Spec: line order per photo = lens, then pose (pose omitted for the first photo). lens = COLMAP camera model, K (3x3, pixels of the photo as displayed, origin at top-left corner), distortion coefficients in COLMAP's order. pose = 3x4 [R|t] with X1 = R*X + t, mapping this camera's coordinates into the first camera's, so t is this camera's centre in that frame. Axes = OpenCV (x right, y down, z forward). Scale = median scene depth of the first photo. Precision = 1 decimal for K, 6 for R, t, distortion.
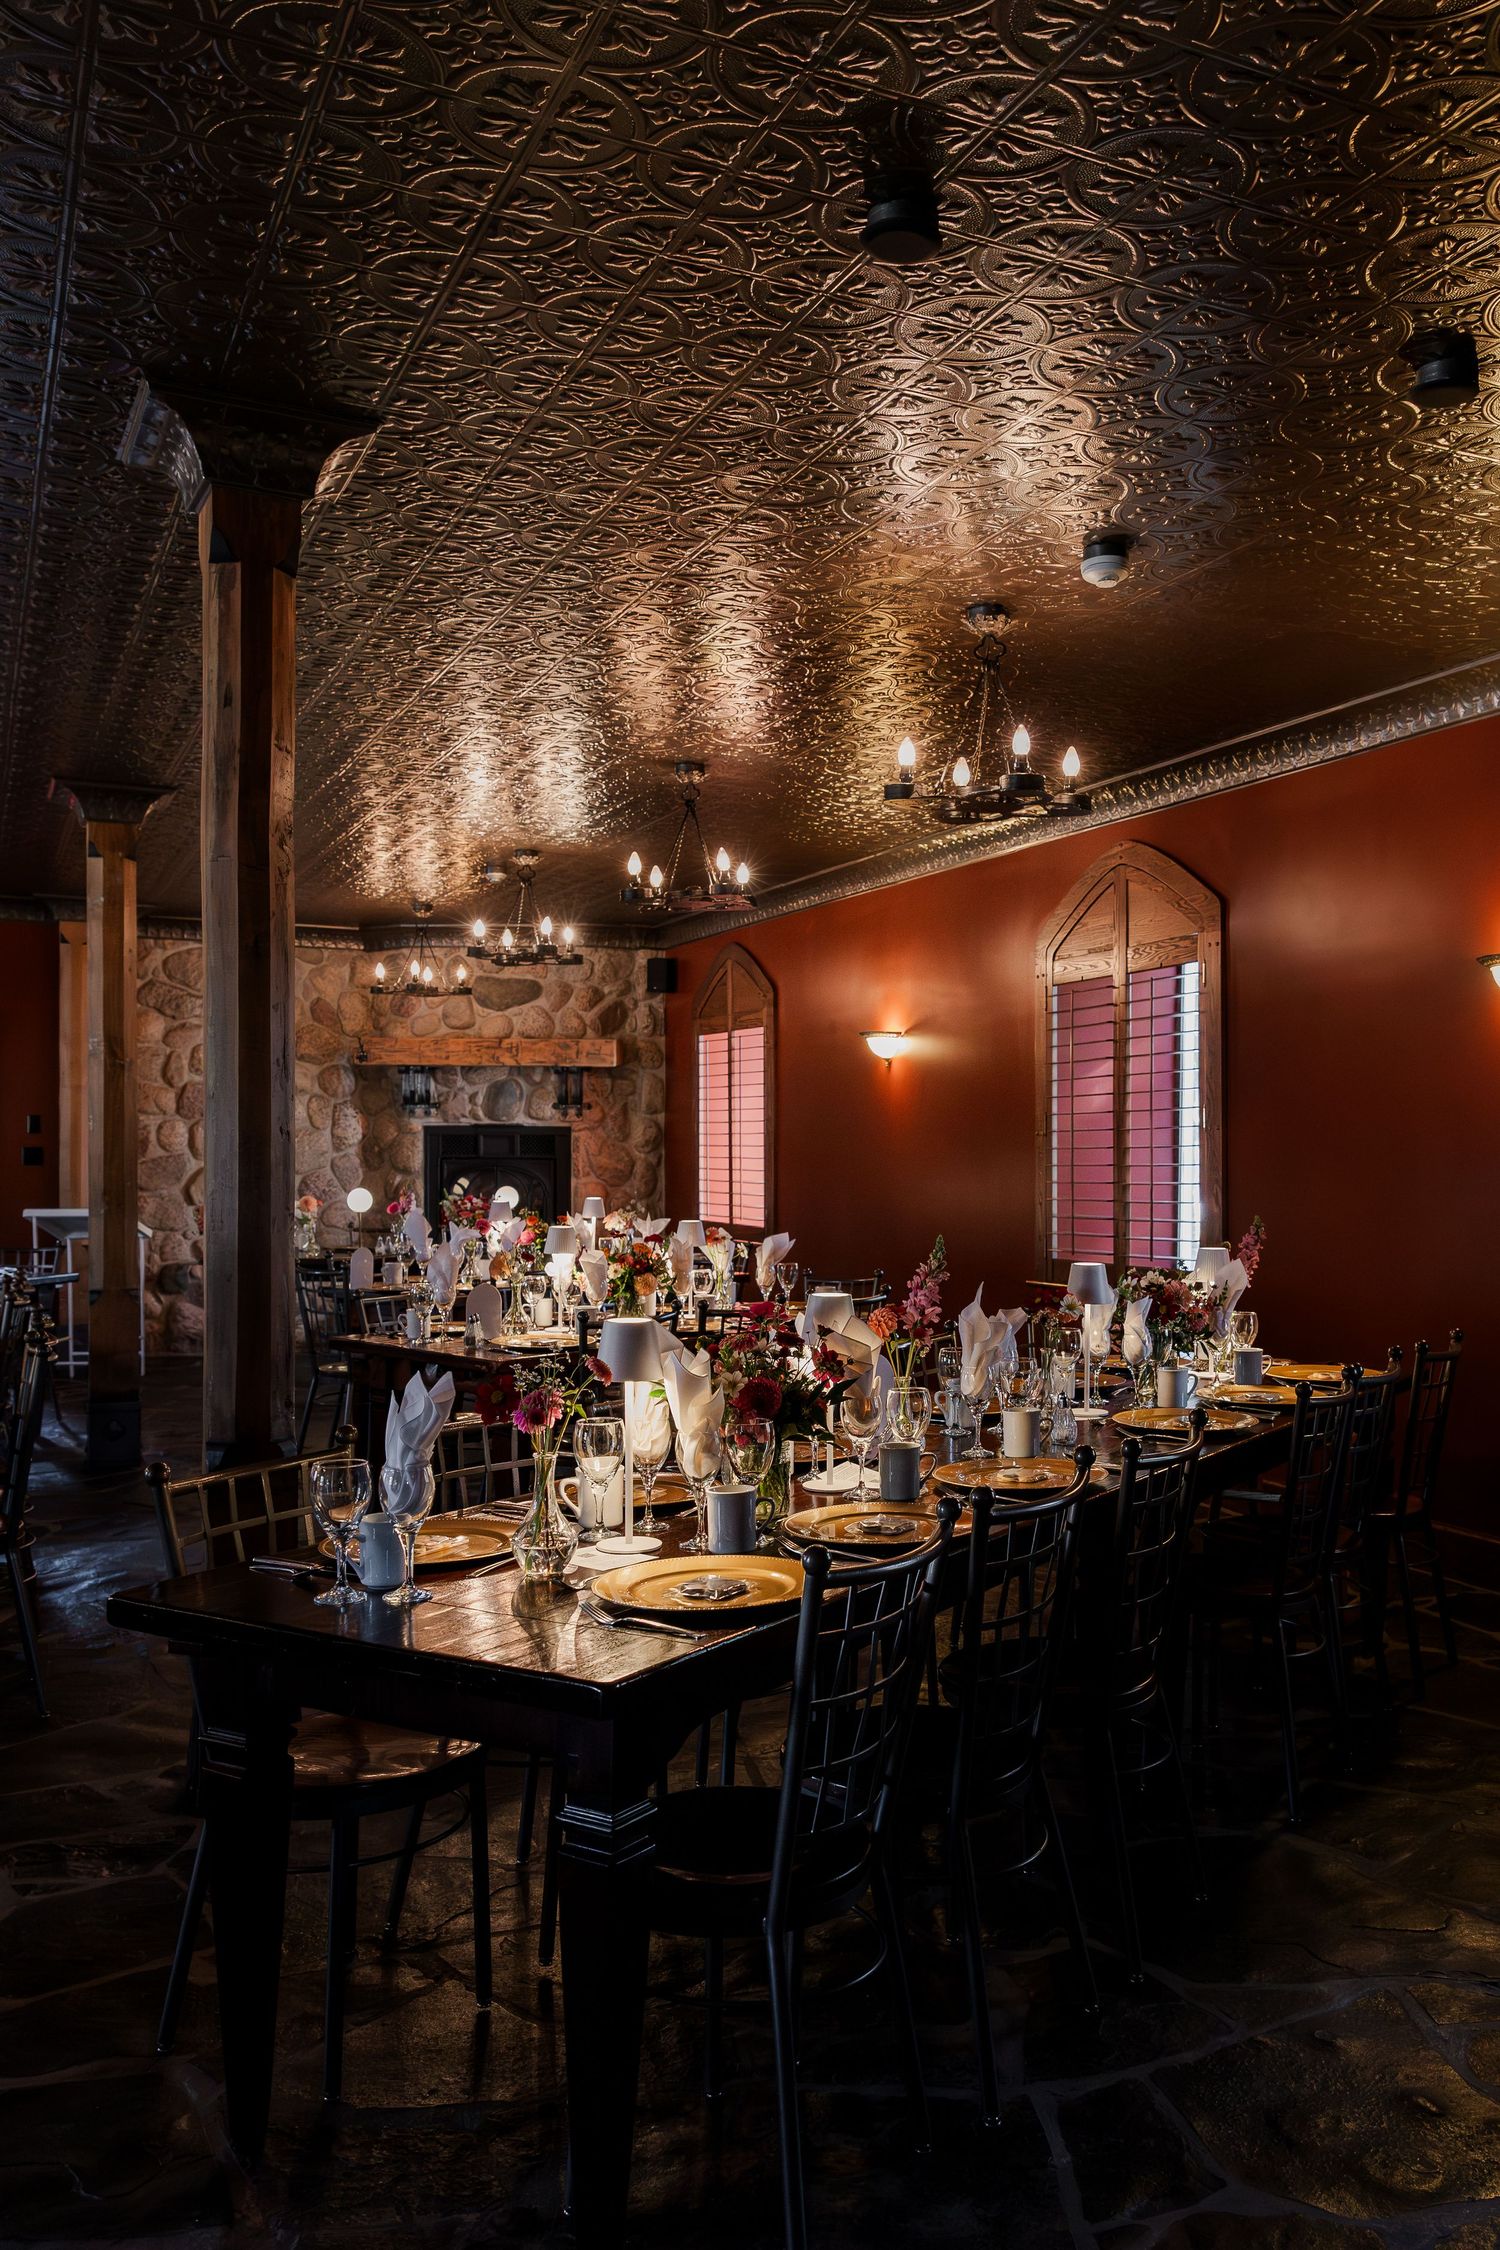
lens RADIAL K [[1701.0, 0, 750.0], [0, 1701.0, 1125.0], [0, 0, 1]] dist [0.030728, -0.003377]
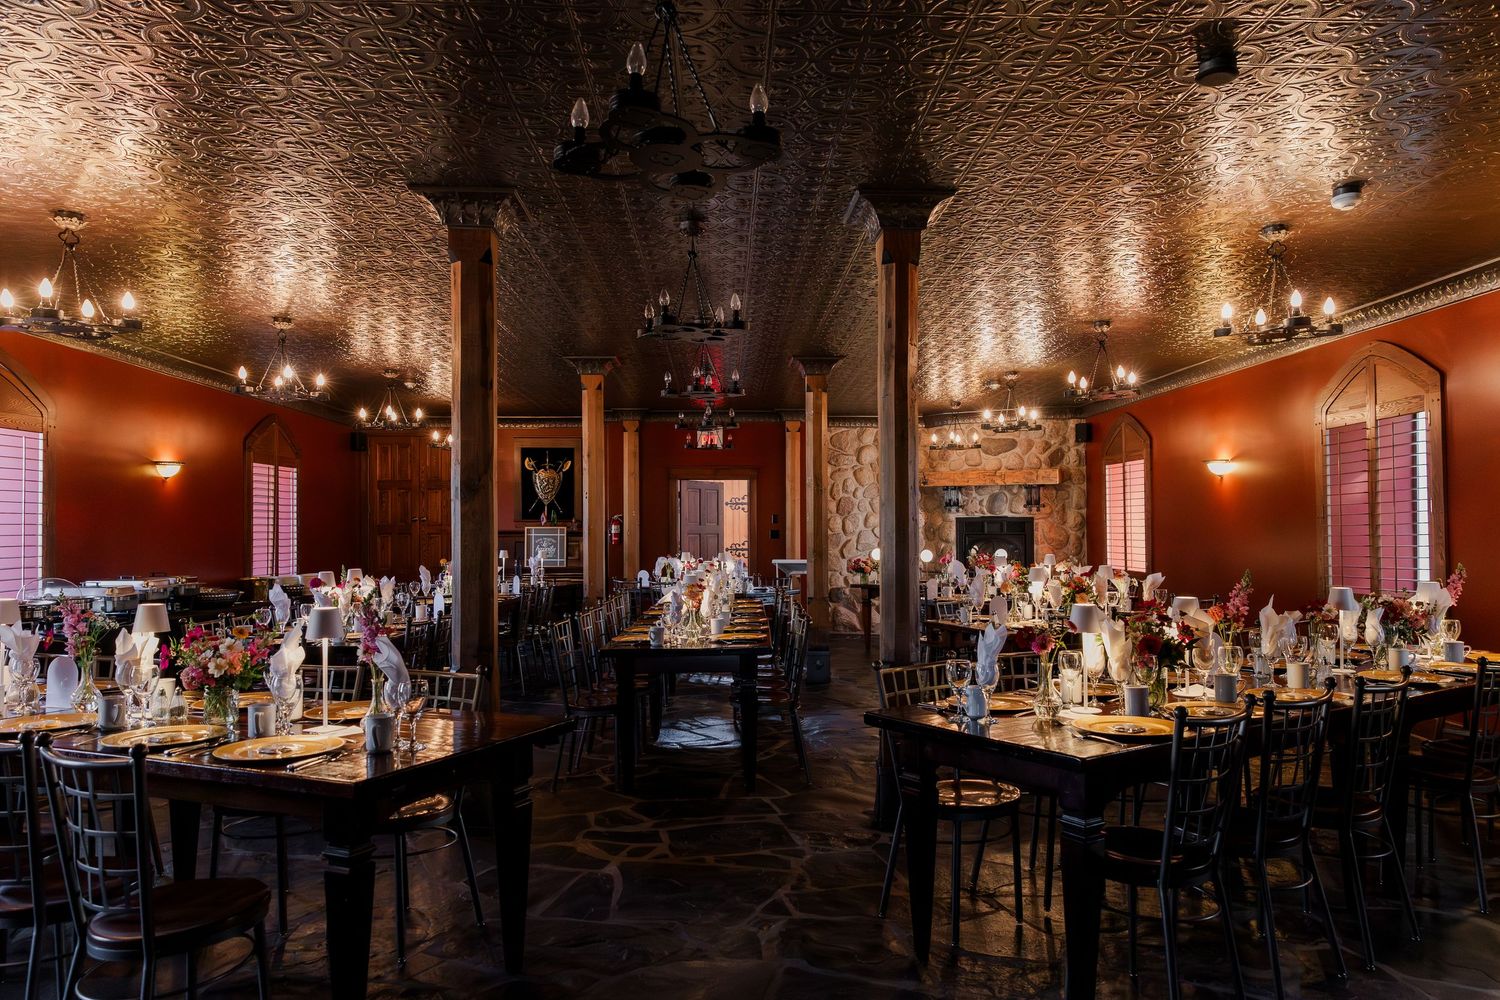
lens RADIAL K [[1134.0, 0, 748.8], [0, 1134.0, 520.1], [0, 0, 1]] dist [0.030728, -0.003377]
pose [[0.949154, -0.014309, -0.314486, -0.013971], [0.014129, 0.999896, -0.002852, 0.004522], [0.314494, -0.001736, 0.949258, -0.335402]]
